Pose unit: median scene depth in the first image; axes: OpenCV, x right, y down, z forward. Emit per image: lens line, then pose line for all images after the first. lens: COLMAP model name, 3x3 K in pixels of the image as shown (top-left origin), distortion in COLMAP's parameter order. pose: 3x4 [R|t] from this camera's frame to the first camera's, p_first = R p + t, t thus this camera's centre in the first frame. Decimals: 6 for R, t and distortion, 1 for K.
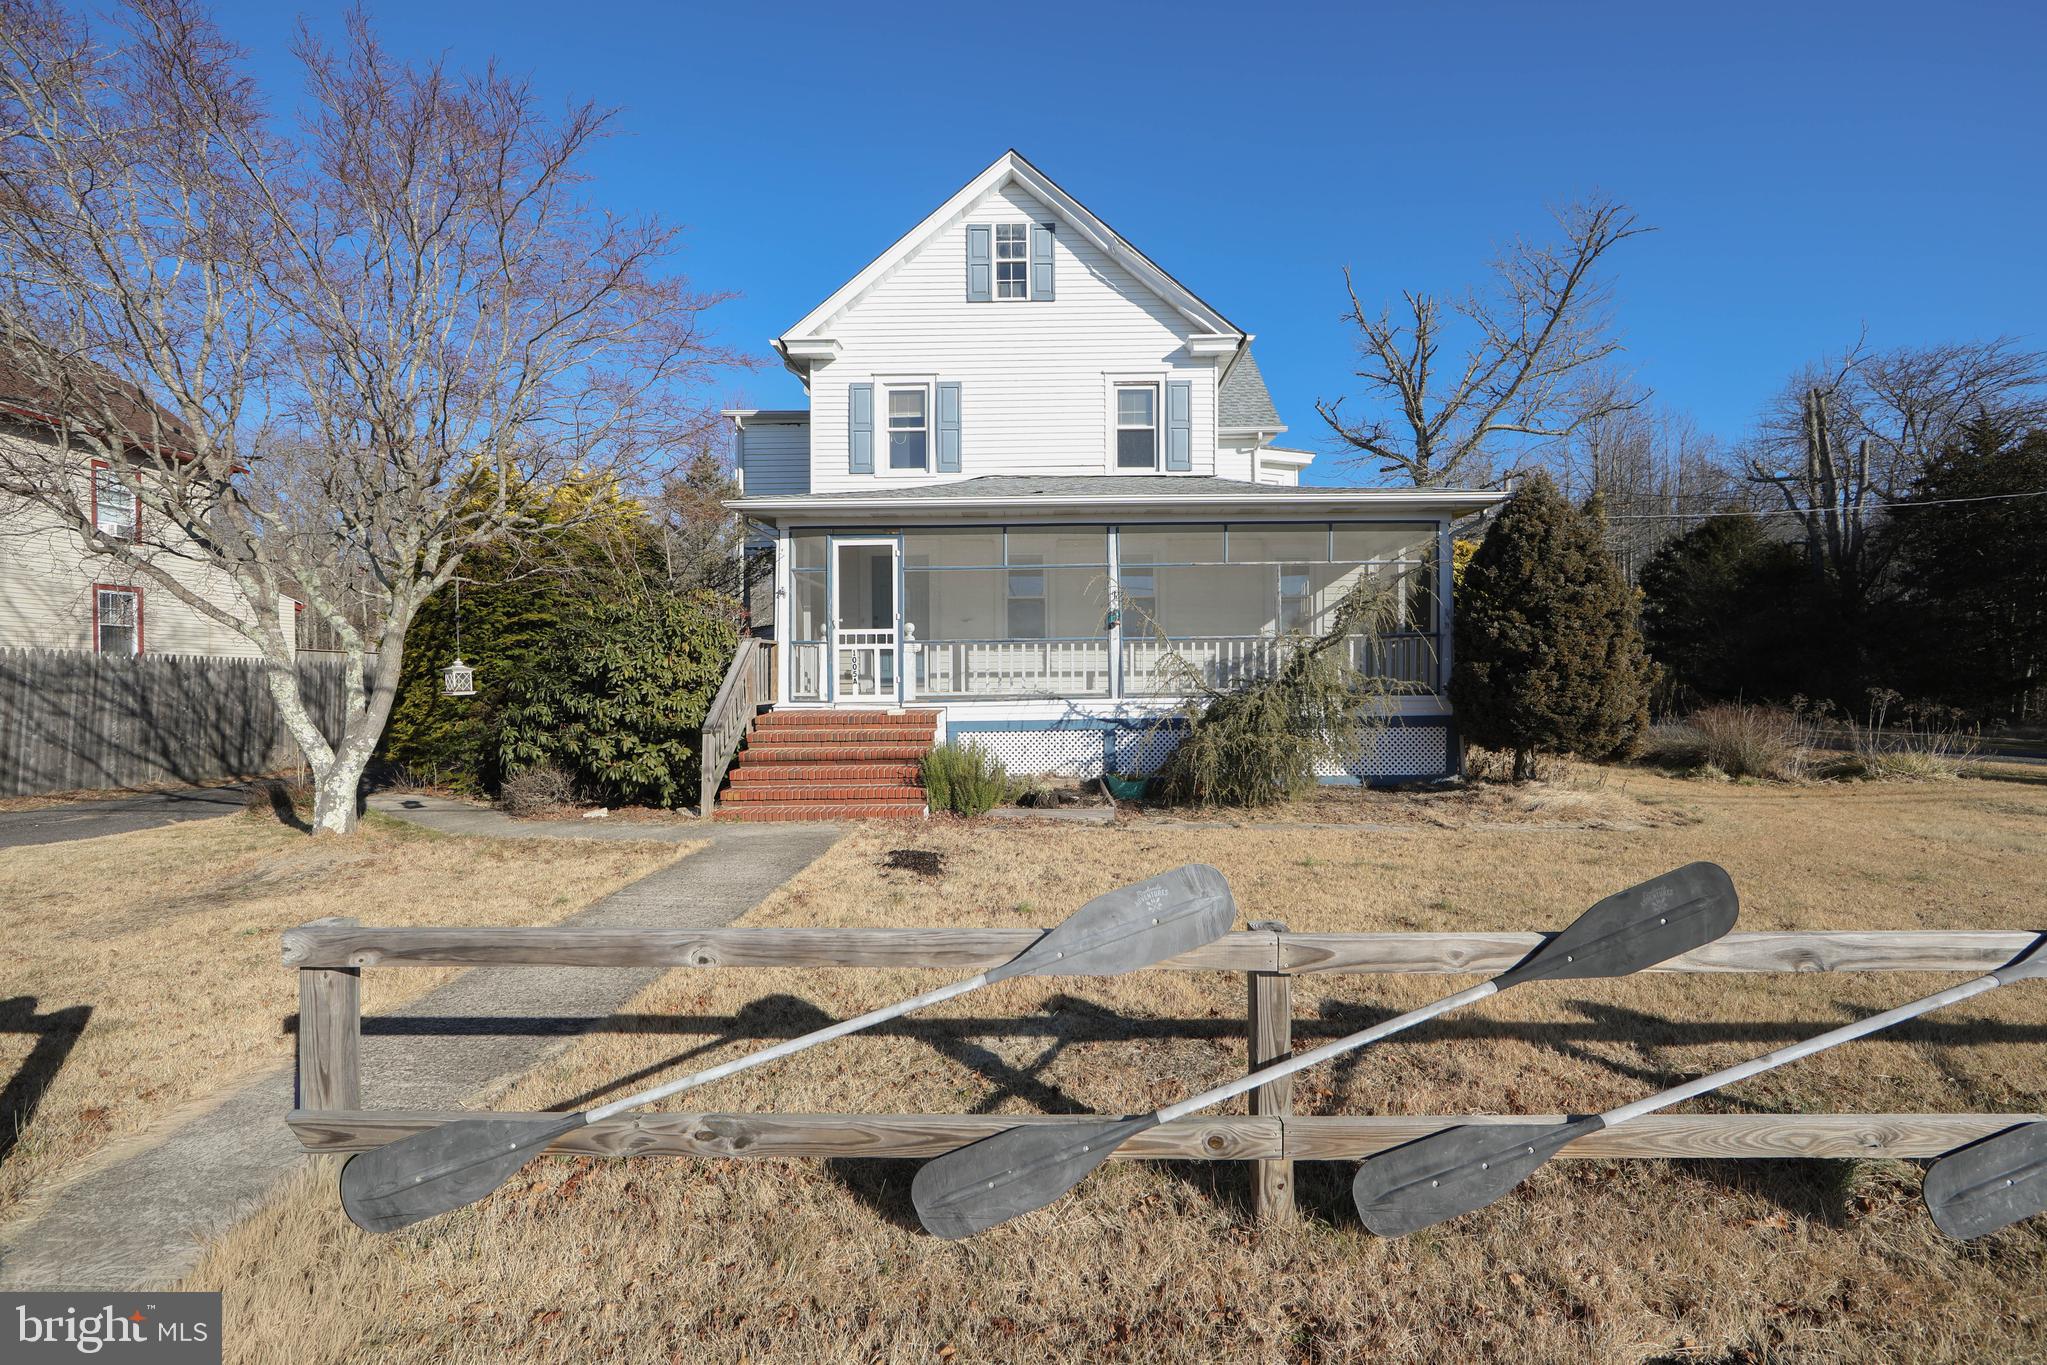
lens RADIAL K [[818.0, 0, 1023.5], [0, 818.0, 682.5], [0, 0, 1]] dist [-0.004098, -0.000120]
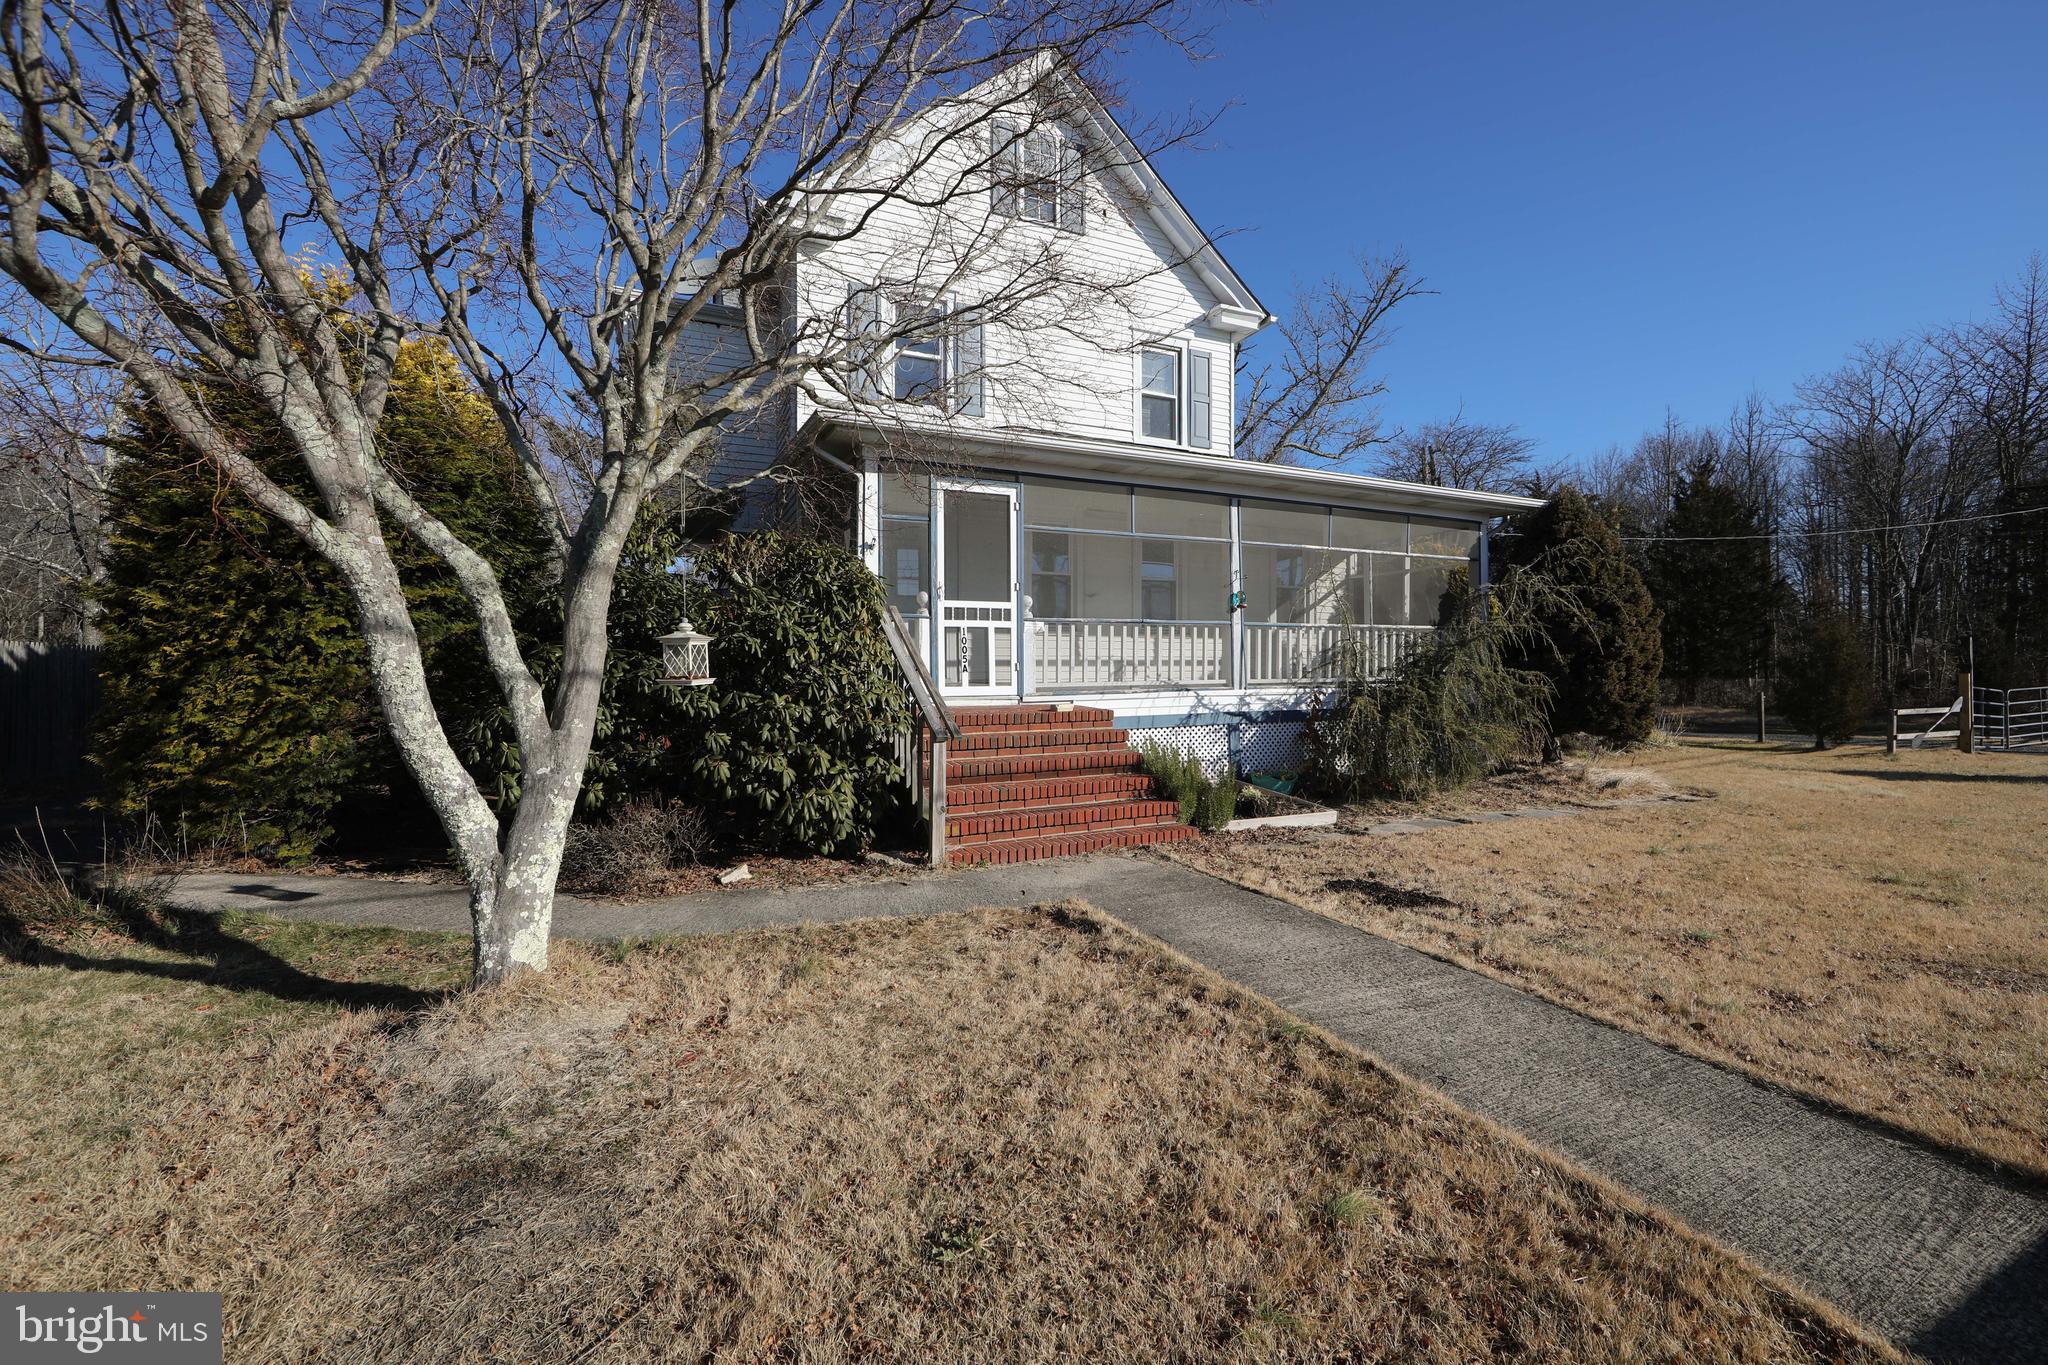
lens RADIAL K [[838.8, 0, 1038.9], [0, 838.8, 682.2], [0, 0, 1]] dist [-0.000110, -0.000079]
pose [[0.899156, -0.001364, 0.437625, -0.488736], [-0.001684, 0.999977, 0.006578, 0.005913], [-0.437624, -0.006652, 0.899133, 0.261482]]
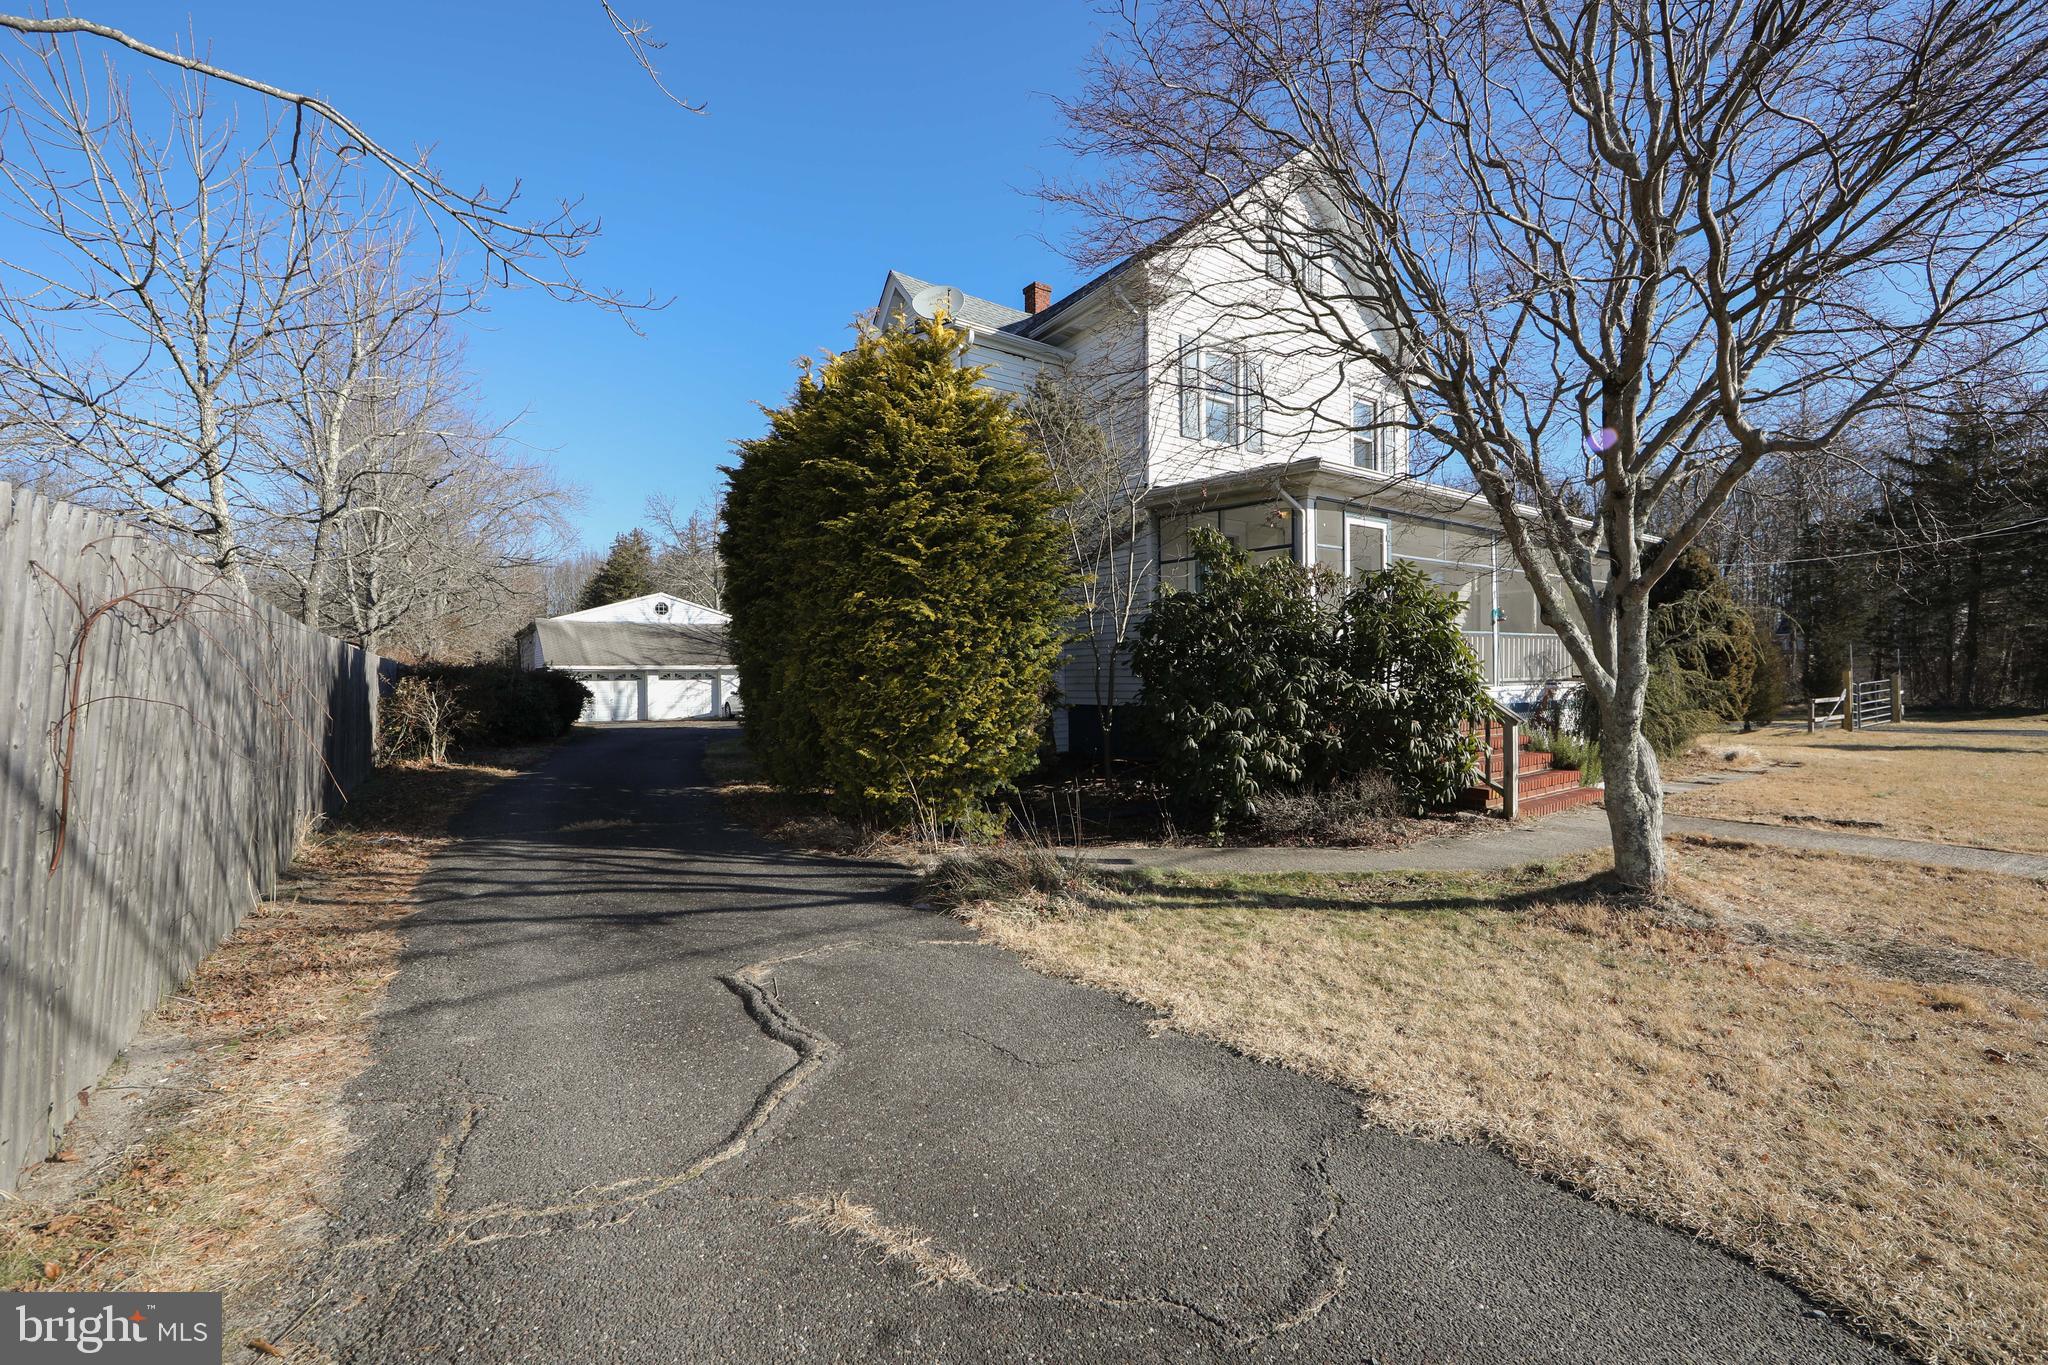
lens RADIAL K [[828.9, 0, 1031.4], [0, 828.9, 680.5], [0, 0, 1]] dist [0.000570, 0.000133]
pose [[0.804480, -0.004624, 0.593961, -1.079369], [0.004475, 0.999989, 0.001723, 0.007100], [-0.593963, 0.001272, 0.804492, 0.460696]]
